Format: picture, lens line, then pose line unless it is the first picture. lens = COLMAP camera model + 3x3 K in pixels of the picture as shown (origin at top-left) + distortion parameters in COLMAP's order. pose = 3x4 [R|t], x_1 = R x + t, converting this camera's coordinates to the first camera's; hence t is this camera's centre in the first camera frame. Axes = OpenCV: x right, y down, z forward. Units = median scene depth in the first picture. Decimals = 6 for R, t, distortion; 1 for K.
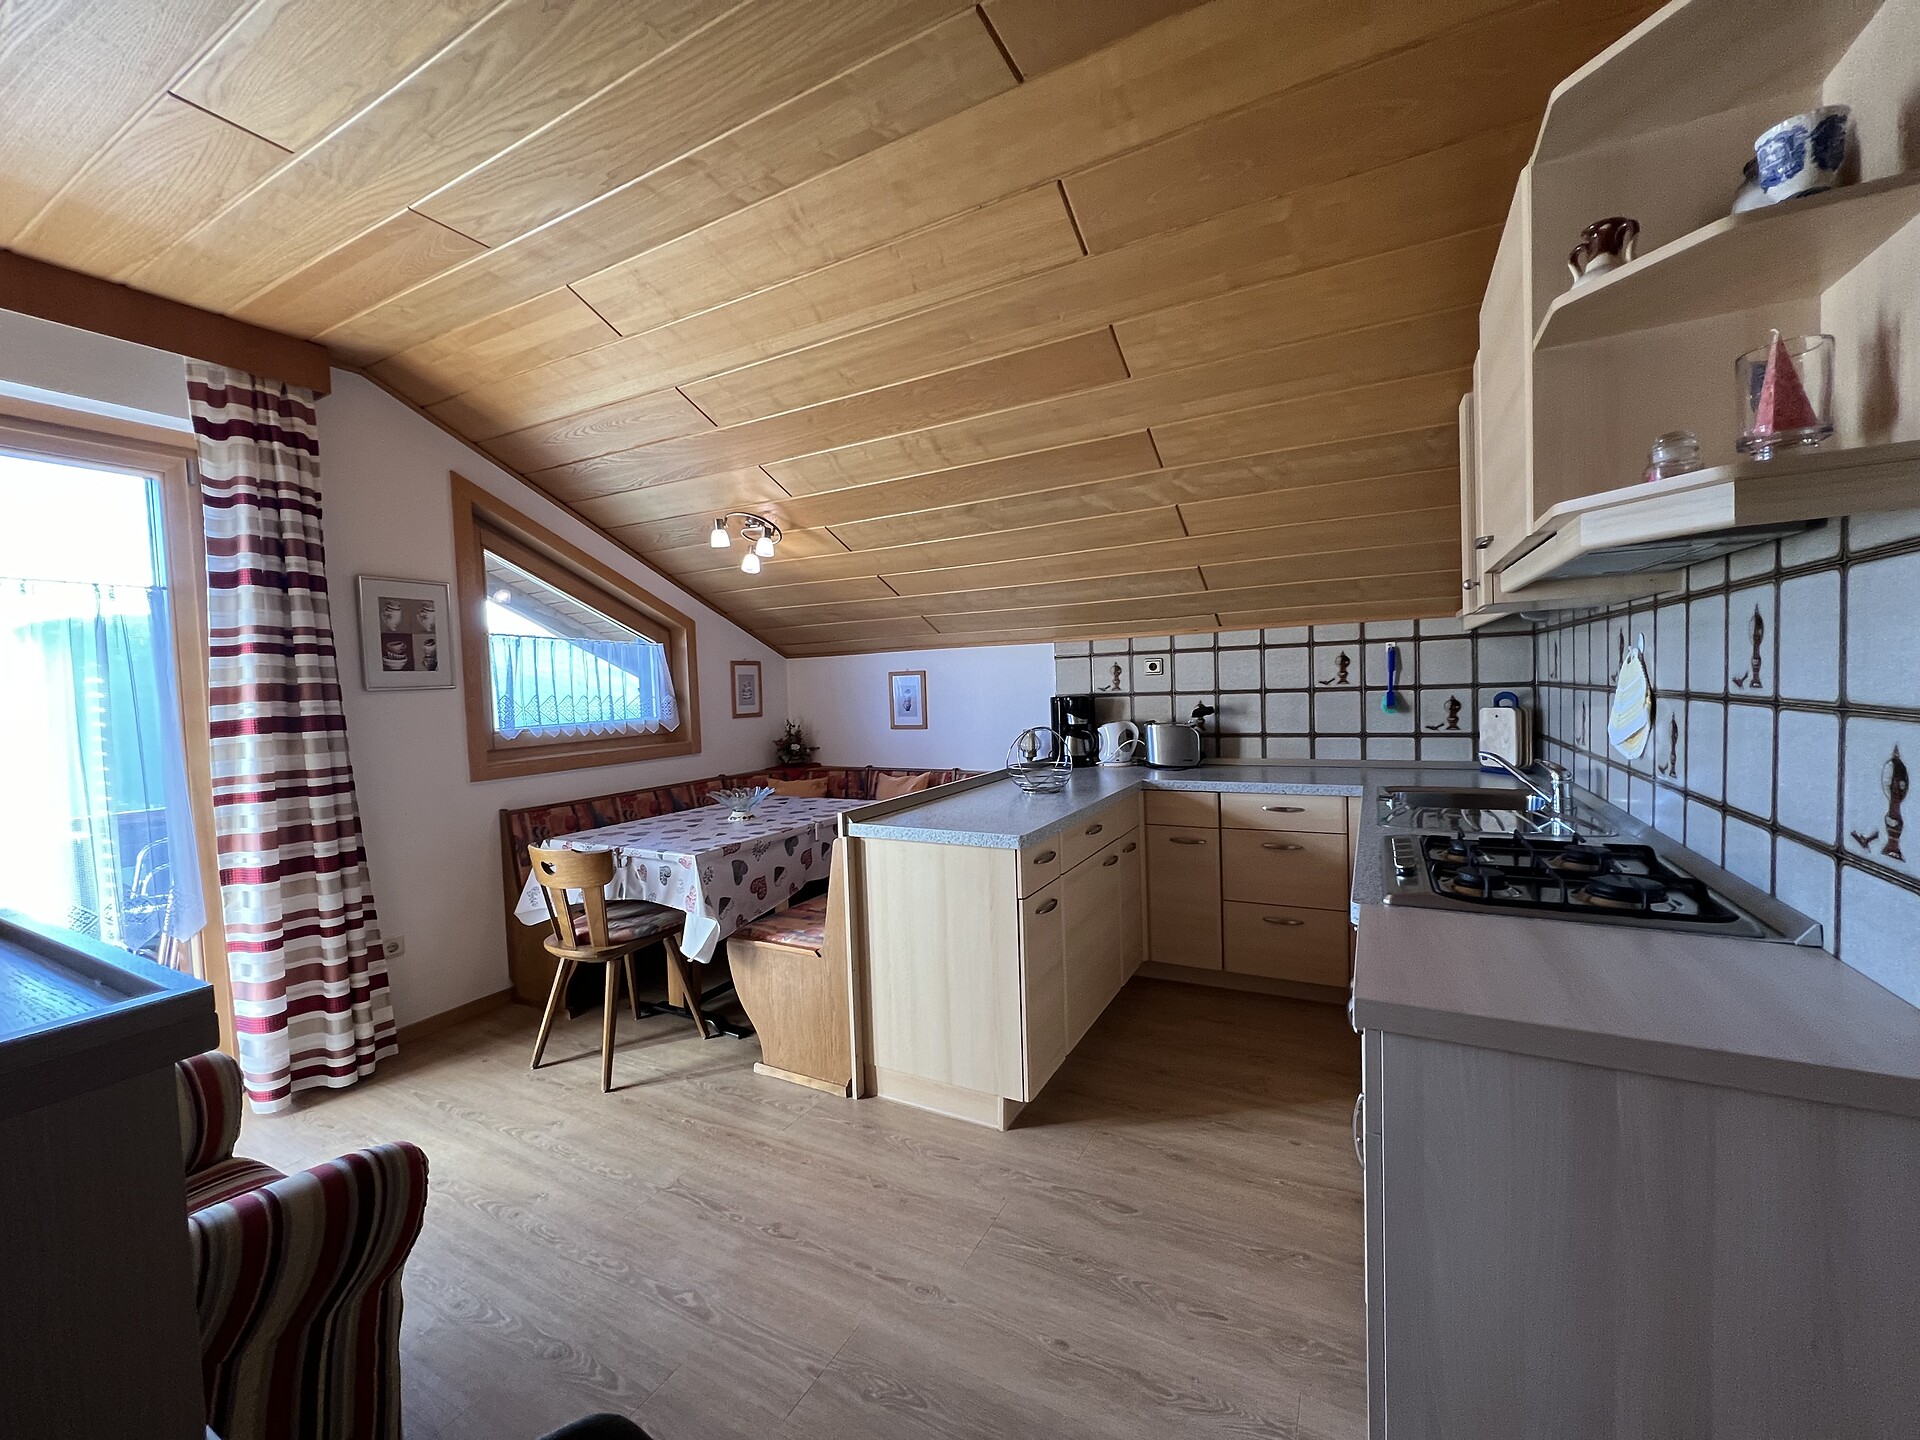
lens RADIAL K [[769.5, 0, 956.6], [0, 769.5, 717.7], [0, 0, 1]] dist [-0.000439, 0.000041]
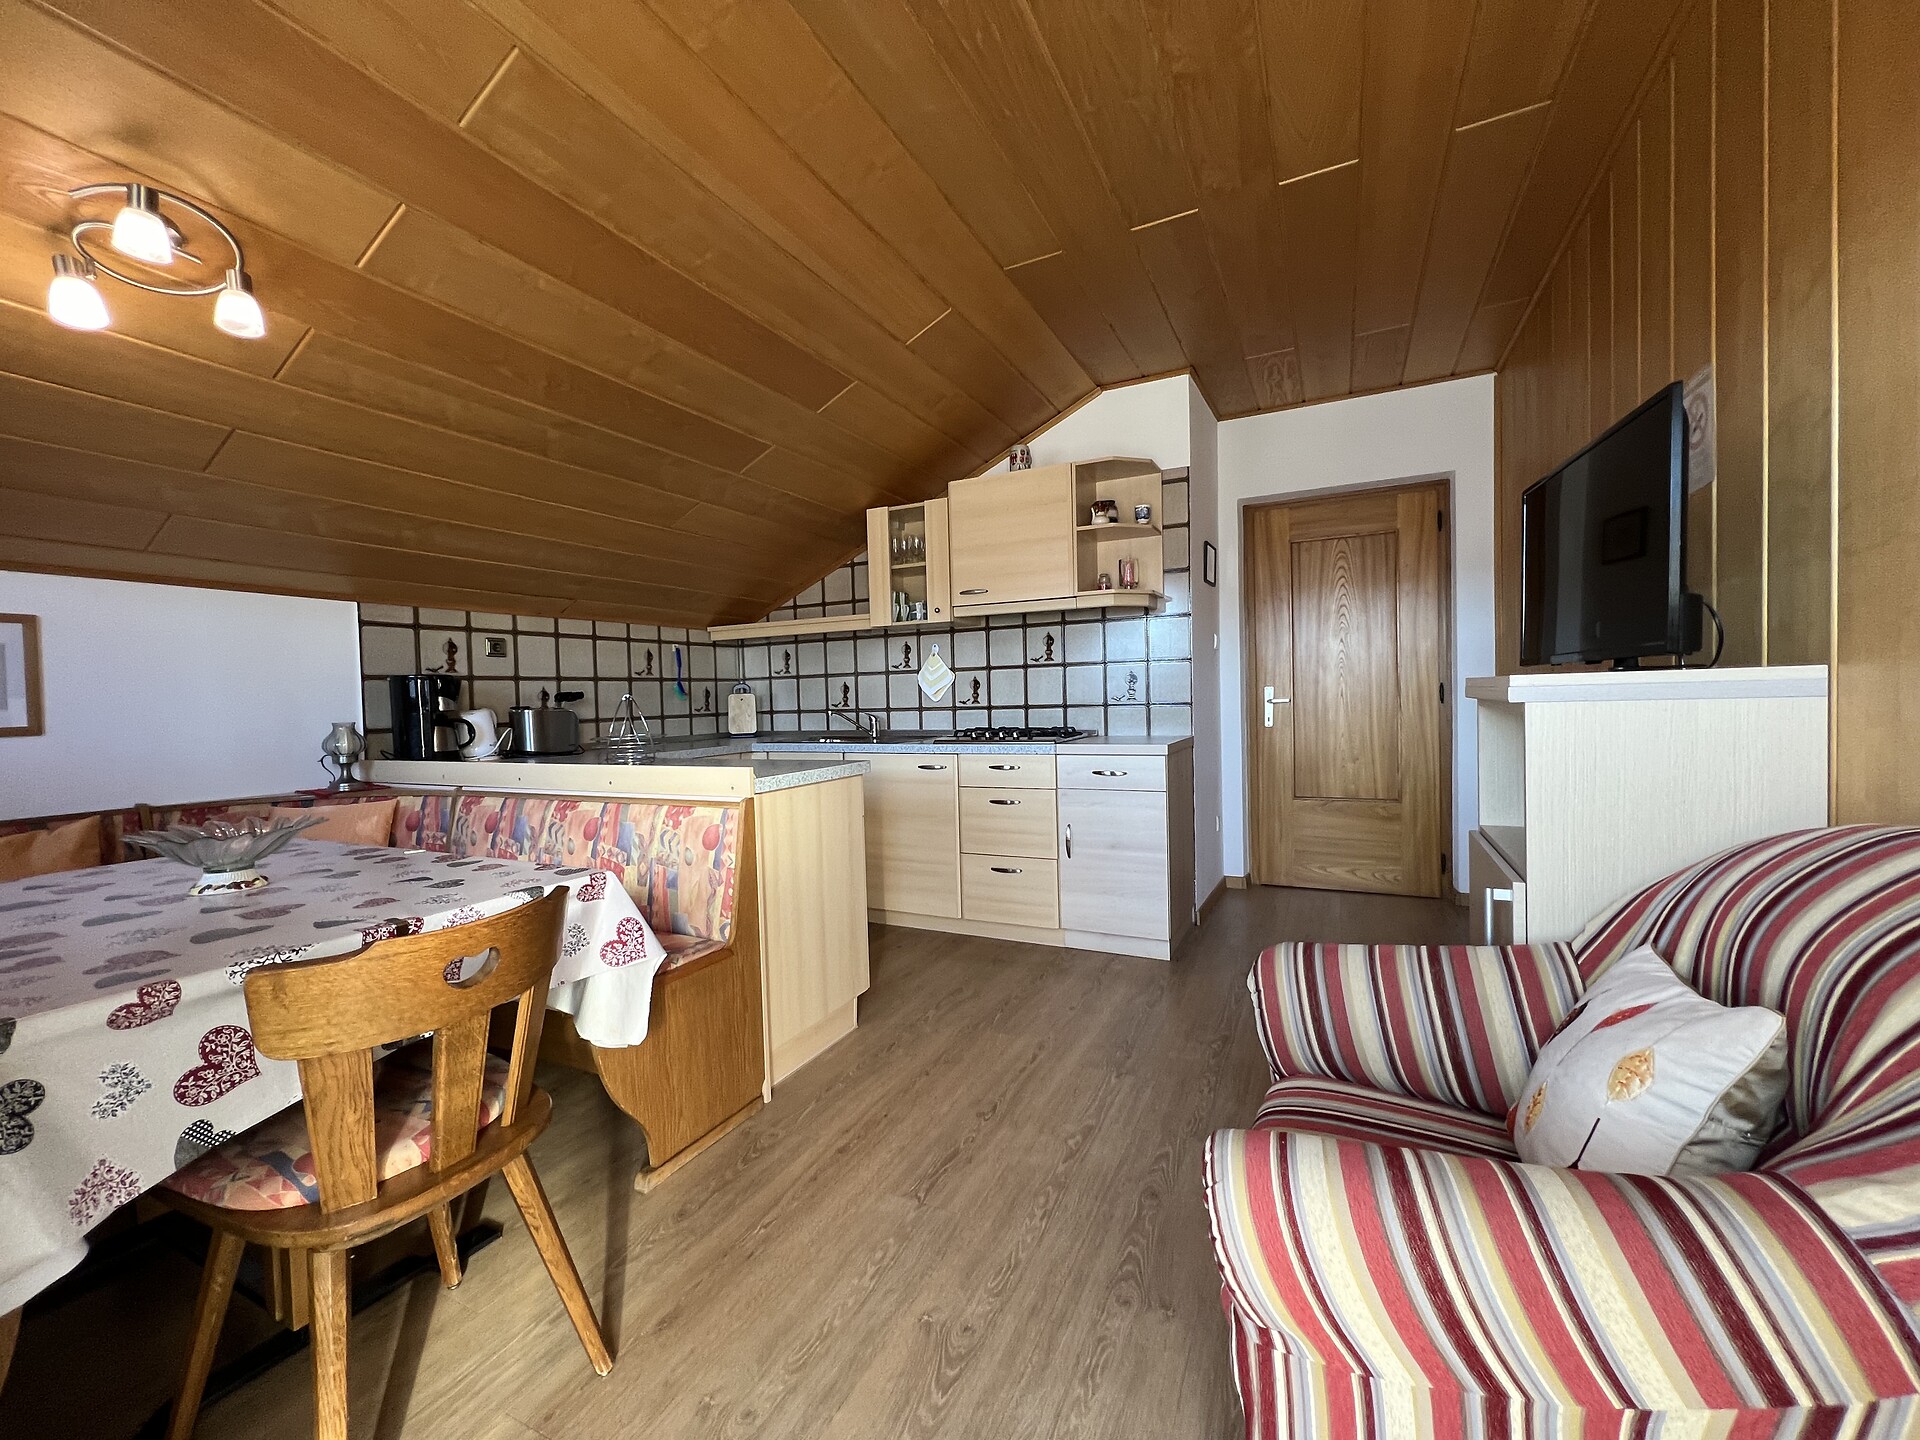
lens RADIAL K [[769.5, 0, 956.6], [0, 769.5, 717.7], [0, 0, 1]] dist [-0.000439, 0.000041]
pose [[-0.037576, 0.008384, 0.999259, -1.010214], [0.073506, 0.997279, -0.005603, 0.090644], [-0.996587, 0.073240, -0.038090, 0.802670]]
